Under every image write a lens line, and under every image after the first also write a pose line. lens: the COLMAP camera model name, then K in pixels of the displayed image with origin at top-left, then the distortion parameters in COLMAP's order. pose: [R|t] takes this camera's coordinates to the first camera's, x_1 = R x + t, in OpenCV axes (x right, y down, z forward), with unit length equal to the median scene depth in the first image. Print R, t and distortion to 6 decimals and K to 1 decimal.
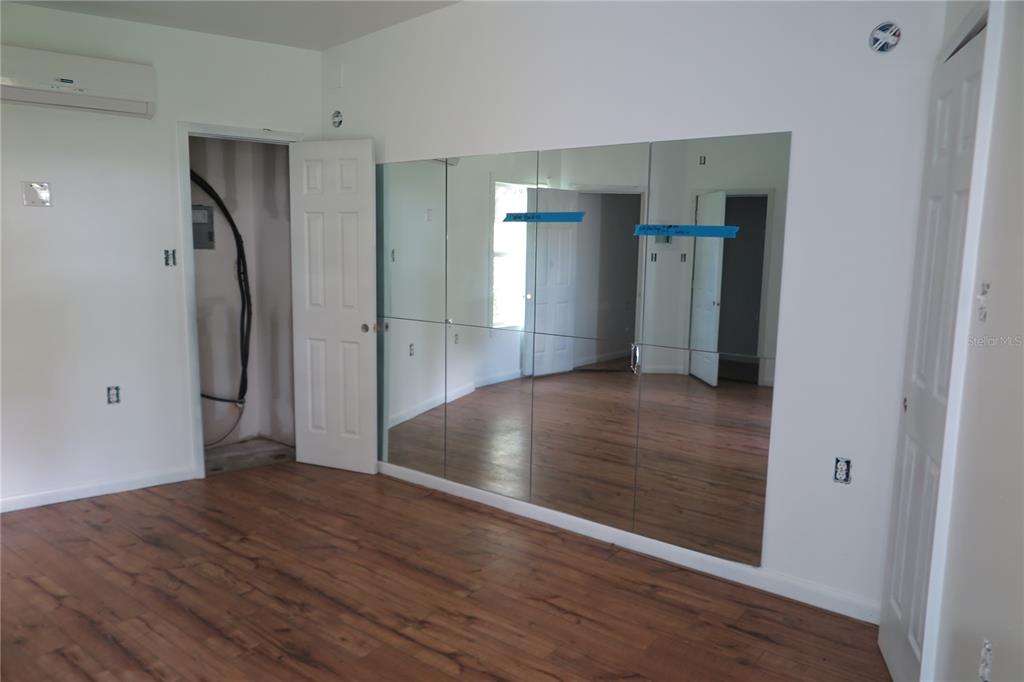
lens RADIAL K [[706.7, 0, 514.5], [0, 706.7, 340.0], [0, 0, 1]] dist [0.000524, 0.005352]
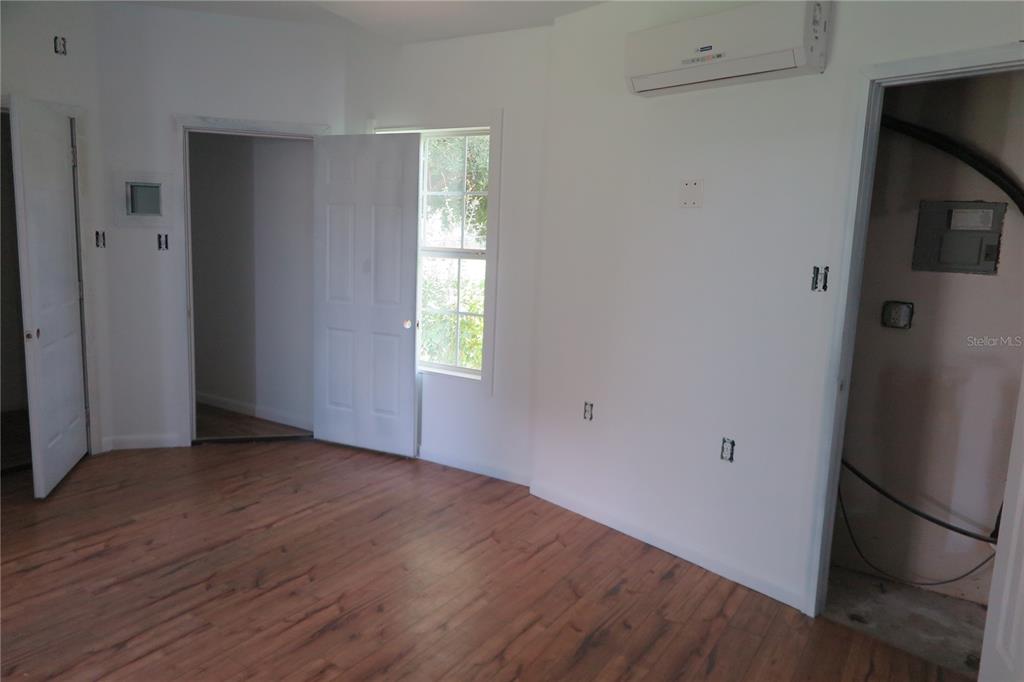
lens RADIAL K [[706.7, 0, 516.5], [0, 706.7, 343.7], [0, 0, 1]] dist [0.000524, 0.005352]
pose [[0.093705, 0.138290, -0.985949, 0.158913], [-0.181570, 0.976072, 0.119649, -0.088284], [0.978903, 0.167807, 0.116573, 0.685943]]
